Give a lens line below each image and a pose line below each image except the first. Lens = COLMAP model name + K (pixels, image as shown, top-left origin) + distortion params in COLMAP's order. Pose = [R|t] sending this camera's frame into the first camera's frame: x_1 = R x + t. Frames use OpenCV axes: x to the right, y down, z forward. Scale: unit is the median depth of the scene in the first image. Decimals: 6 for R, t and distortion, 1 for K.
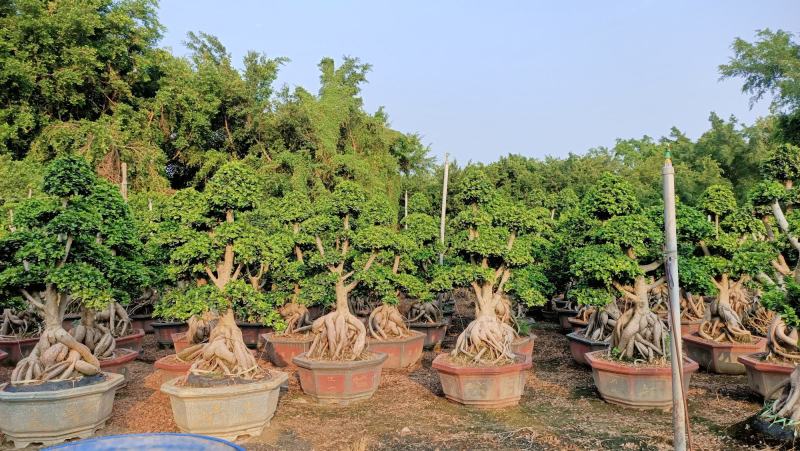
lens RADIAL K [[571.6, 0, 400.0], [0, 571.6, 225.5], [0, 0, 1]] dist [0.036290, -0.060697]
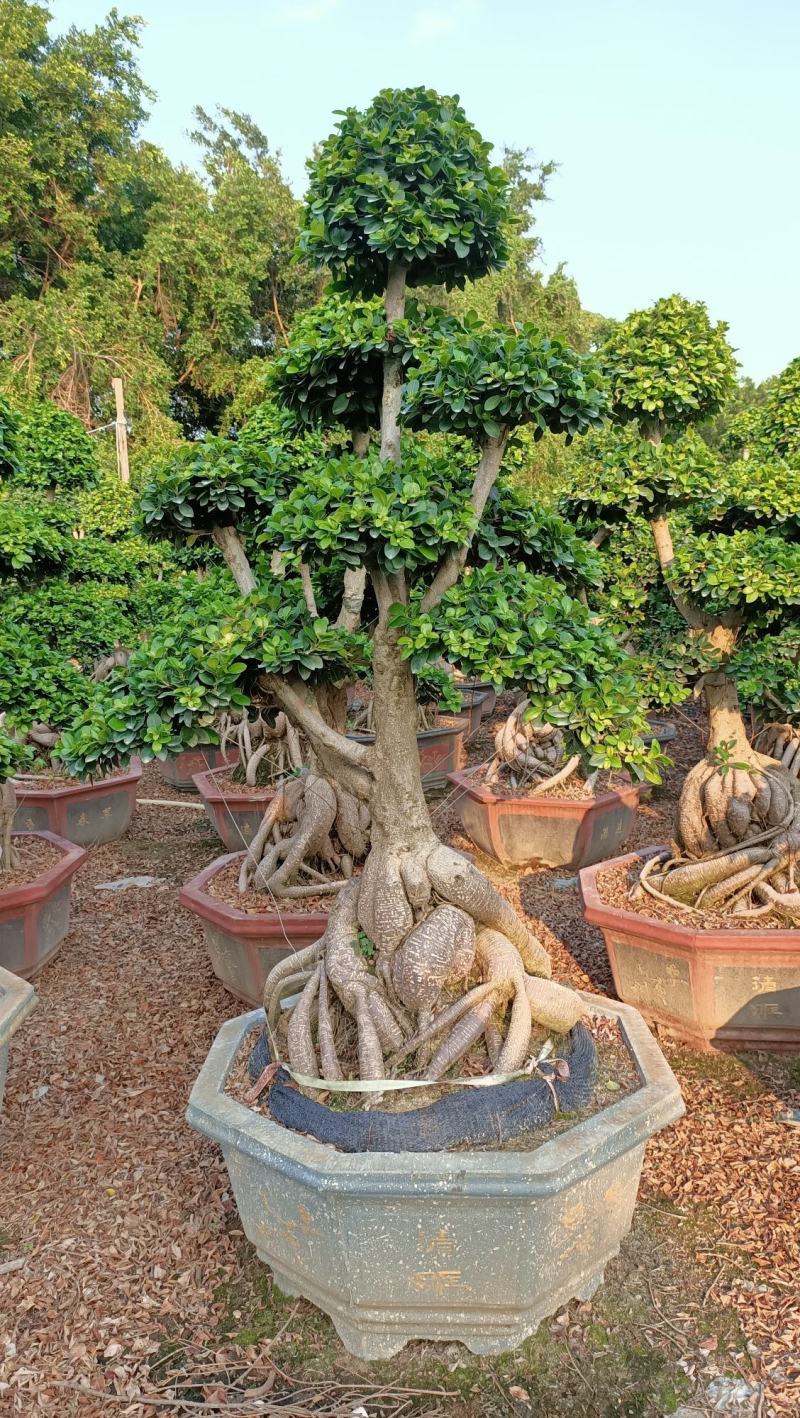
lens RADIAL K [[1013.2, 0, 400.0], [0, 1013.2, 709.0], [0, 0, 1]] dist [0.036290, -0.060697]
pose [[0.992050, 0.002622, -0.125820, -0.101073], [0.020760, 0.982677, 0.184161, 0.008275], [0.124124, -0.185309, 0.974810, 0.108333]]
